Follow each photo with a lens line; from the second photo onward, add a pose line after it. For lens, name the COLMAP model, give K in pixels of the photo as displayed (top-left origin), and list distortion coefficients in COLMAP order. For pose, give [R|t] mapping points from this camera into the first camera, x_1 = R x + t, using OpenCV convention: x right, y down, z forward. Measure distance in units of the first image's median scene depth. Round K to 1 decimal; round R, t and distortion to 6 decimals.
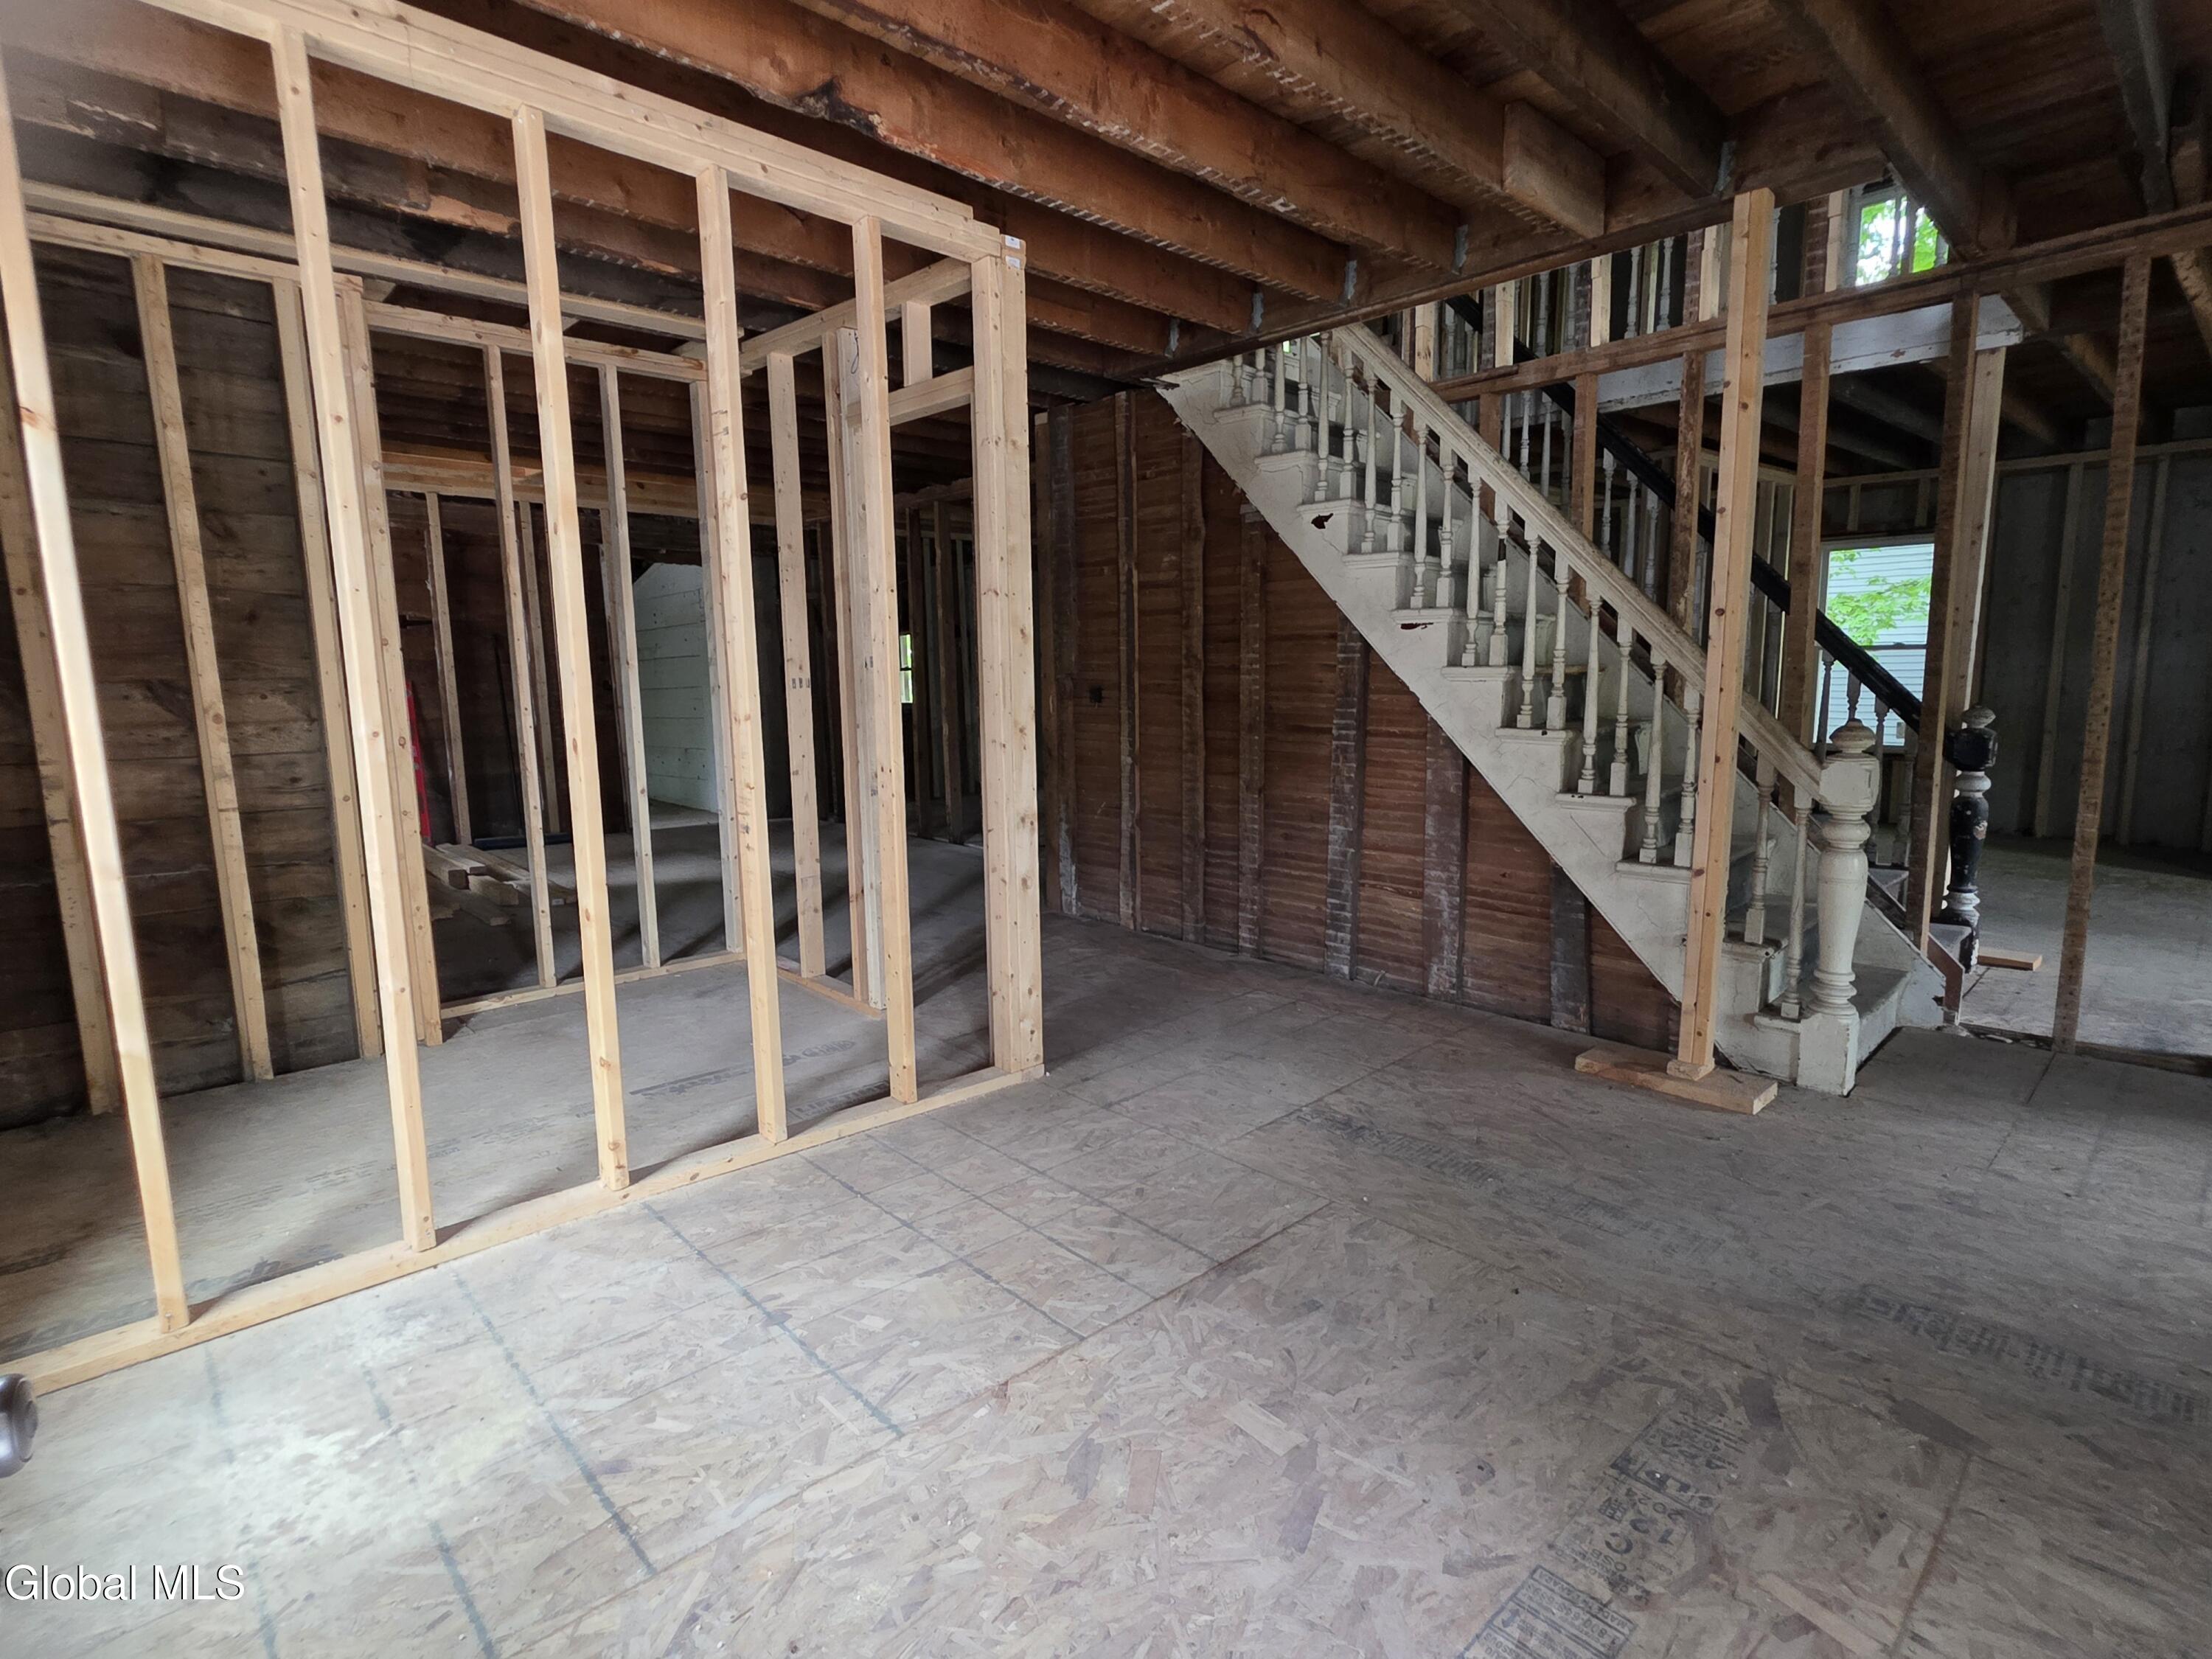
lens RADIAL K [[1102.9, 0, 1104.7], [0, 1102.9, 827.0], [0, 0, 1]] dist [0.002069, -0.000536]
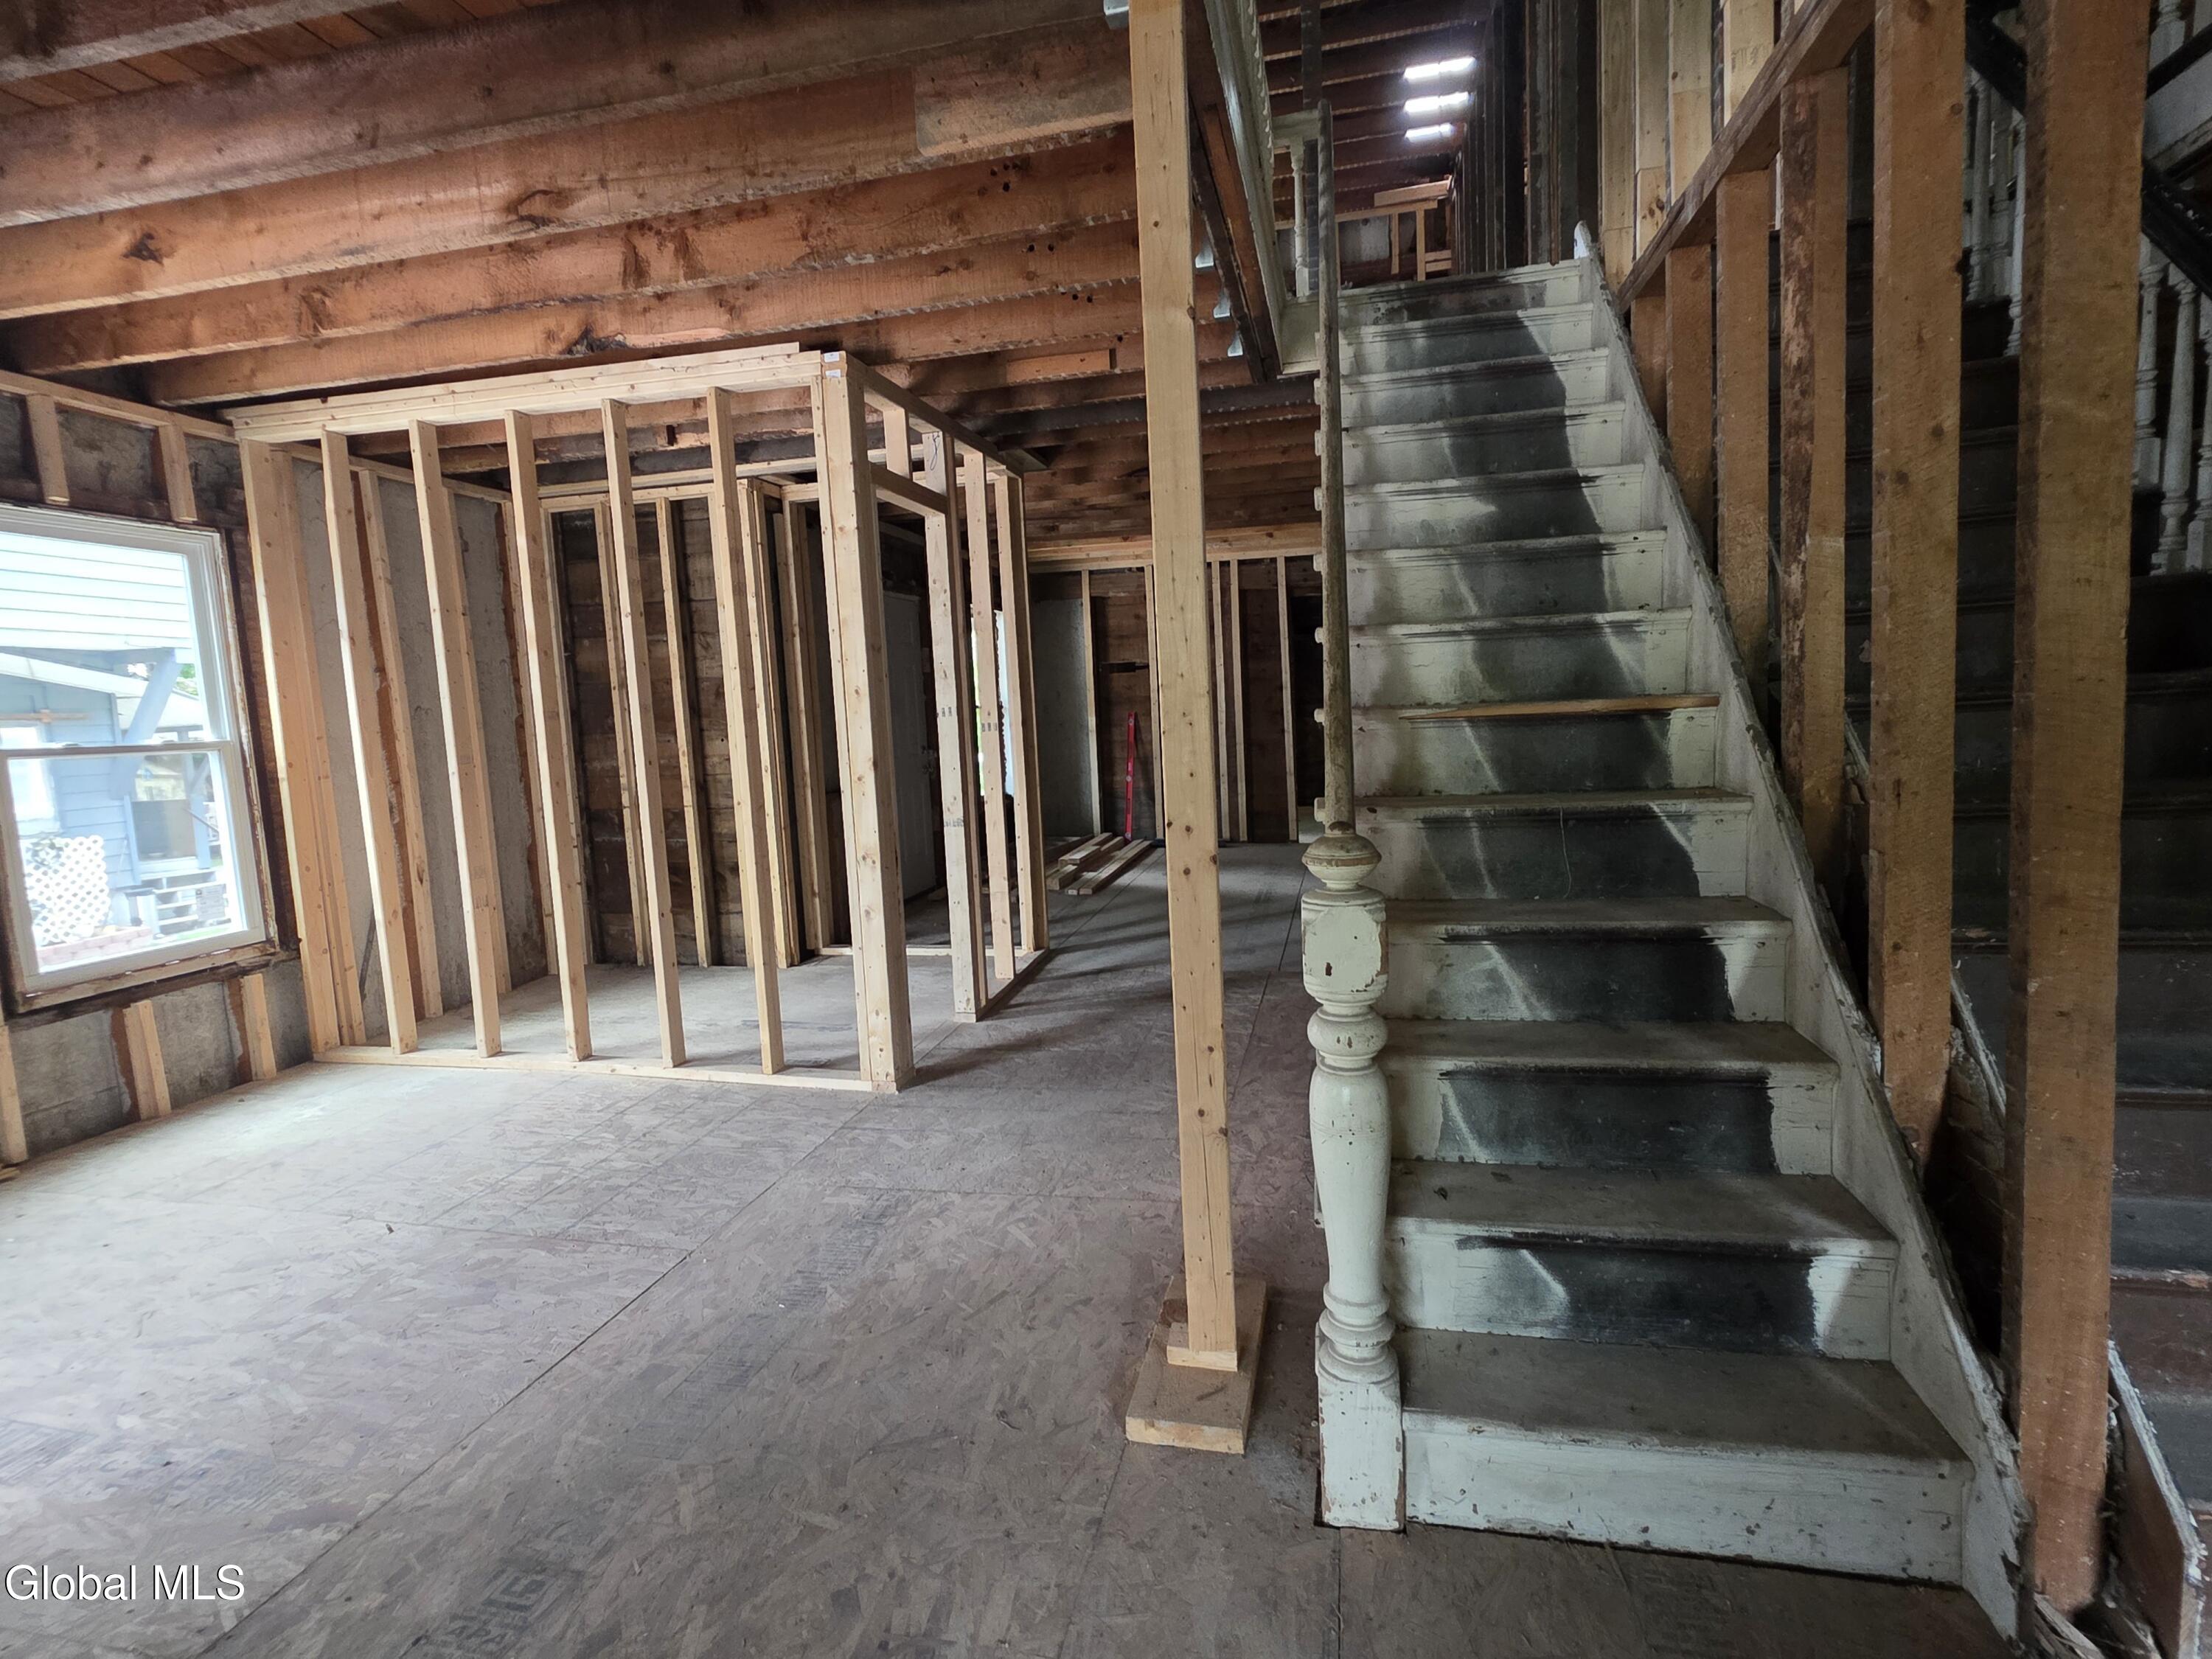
lens RADIAL K [[1102.9, 0, 1104.0], [0, 1102.9, 825.9], [0, 0, 1]] dist [0.002069, -0.000536]
pose [[0.551393, 0.073805, -0.830975, 1.172055], [-0.080749, 0.996124, 0.034892, -0.115560], [0.830328, 0.047861, 0.555215, 0.682025]]
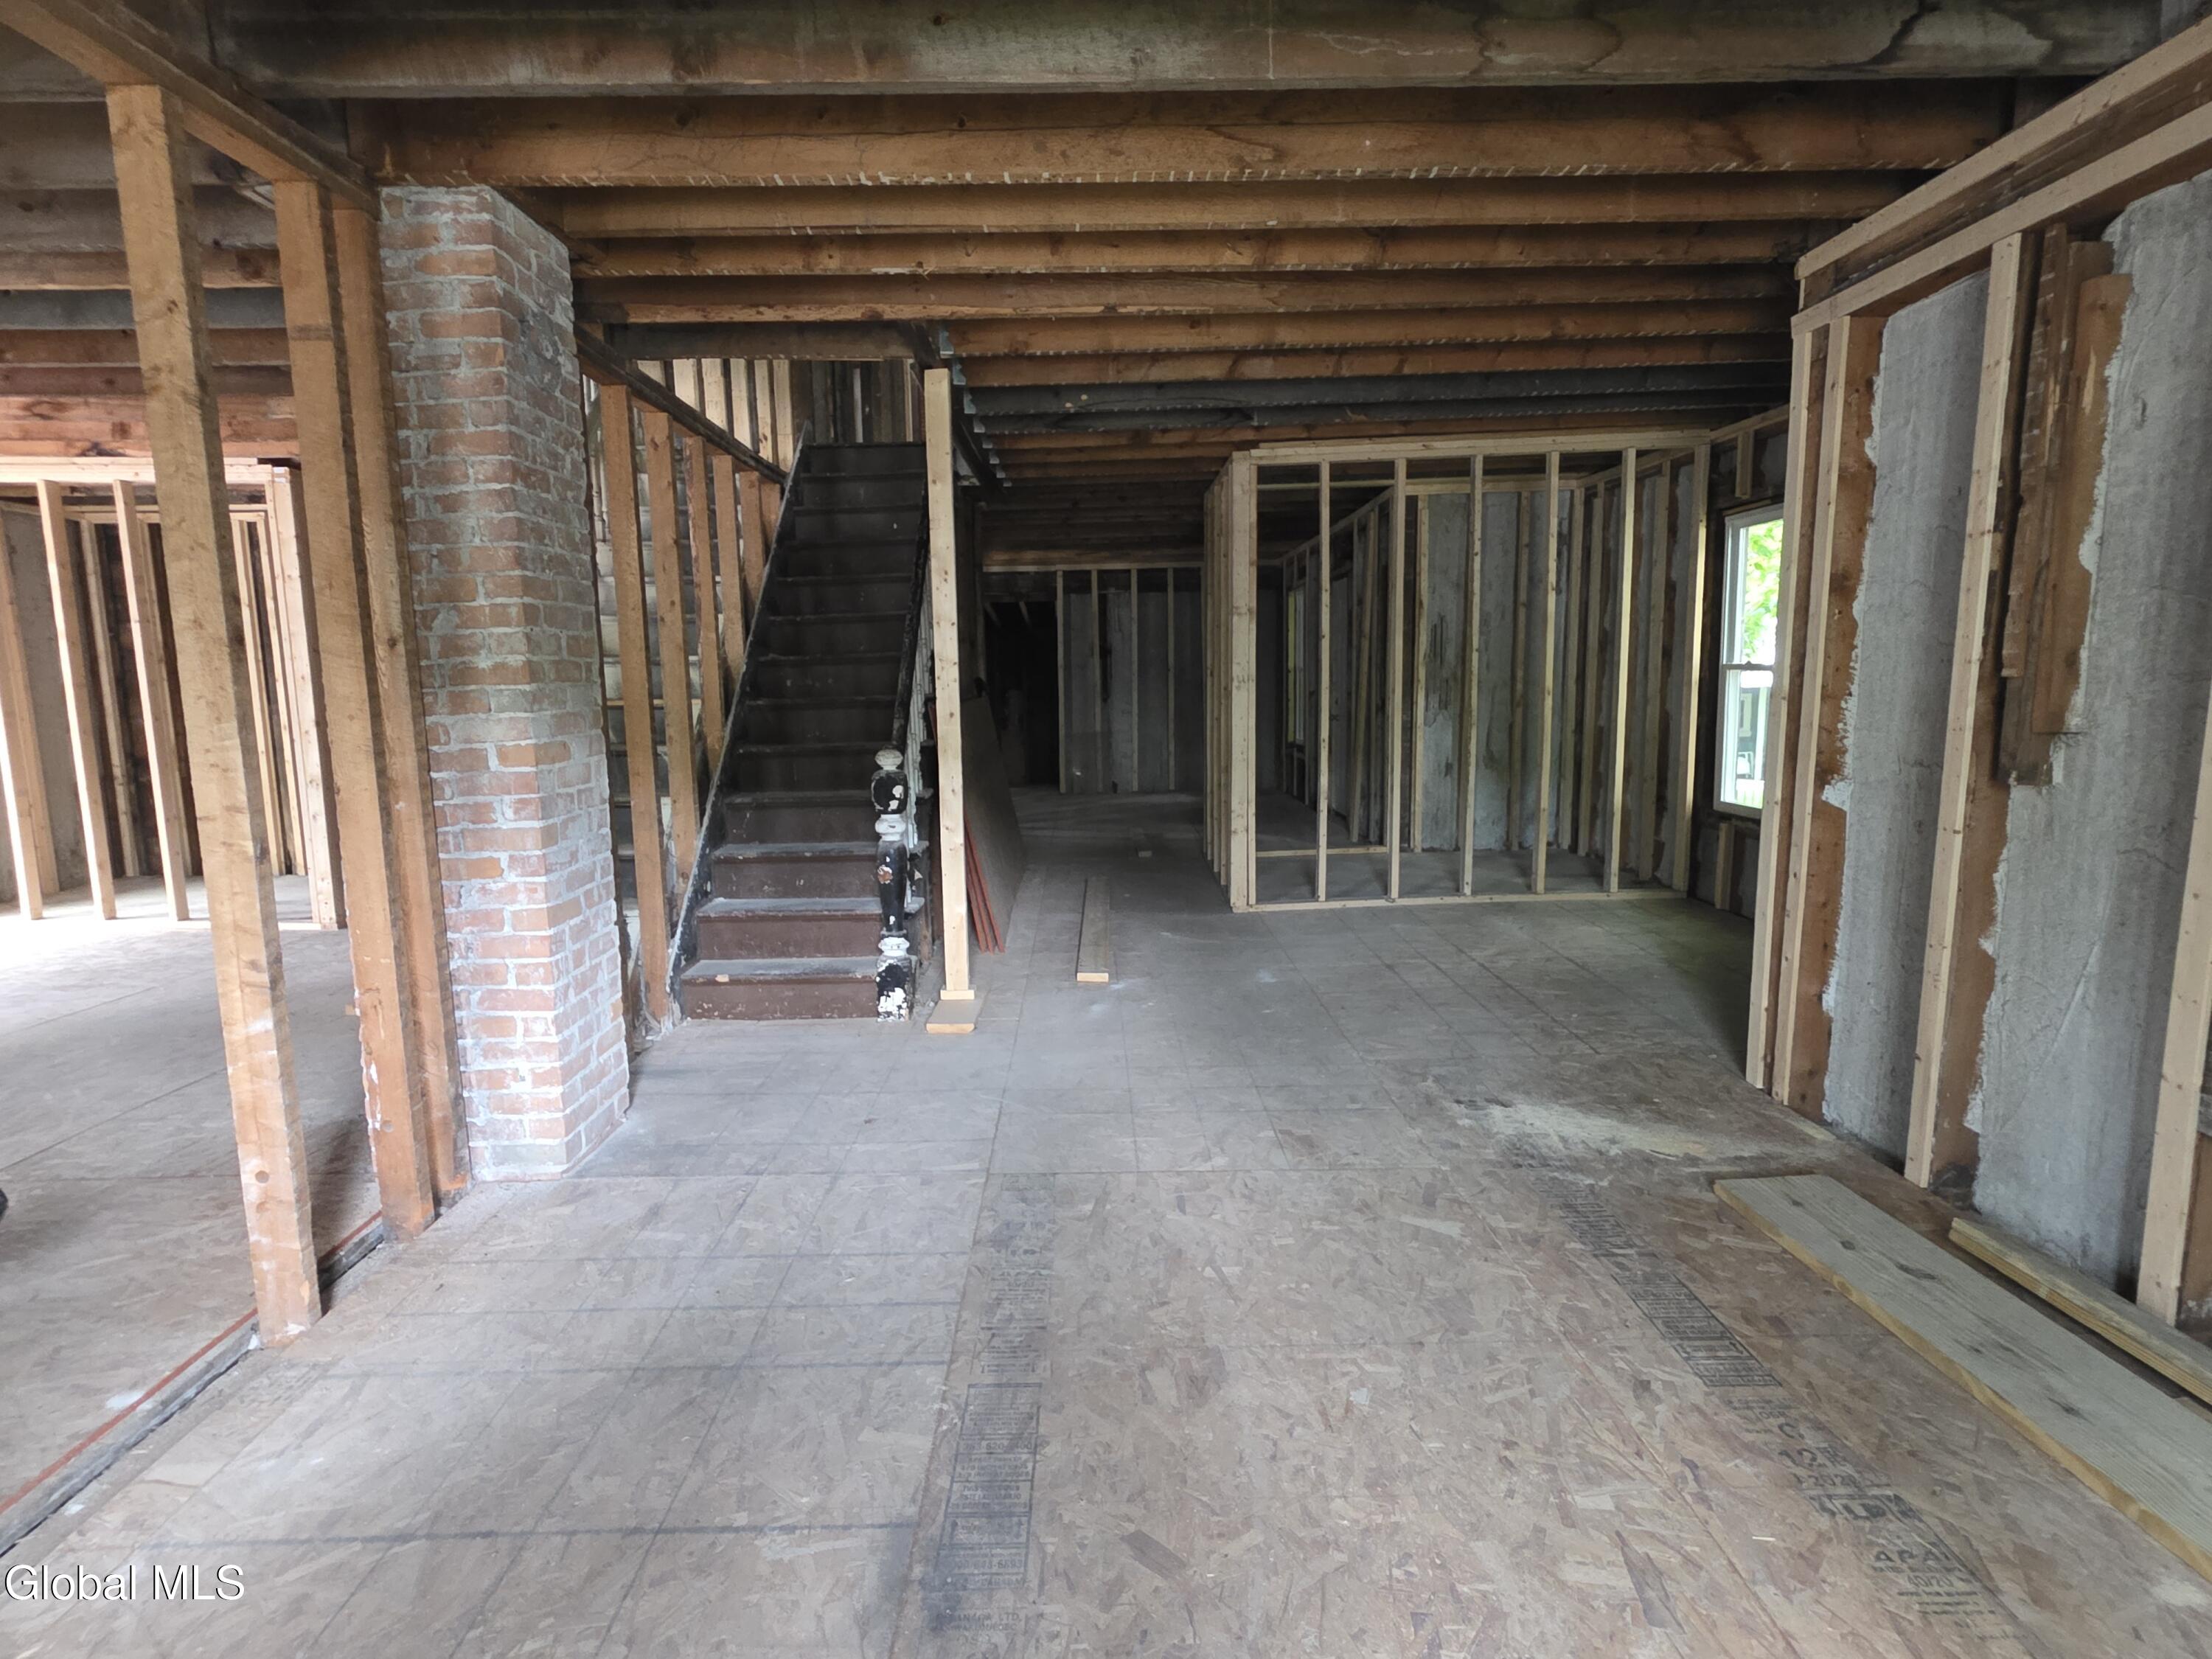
lens RADIAL K [[1102.9, 0, 1108.0], [0, 1102.9, 830.3], [0, 0, 1]] dist [0.002069, -0.000536]
pose [[0.735505, 0.091796, -0.671272, 2.485906], [-0.092077, 0.995130, 0.035196, -0.131149], [0.671234, 0.035921, 0.740375, 0.639553]]
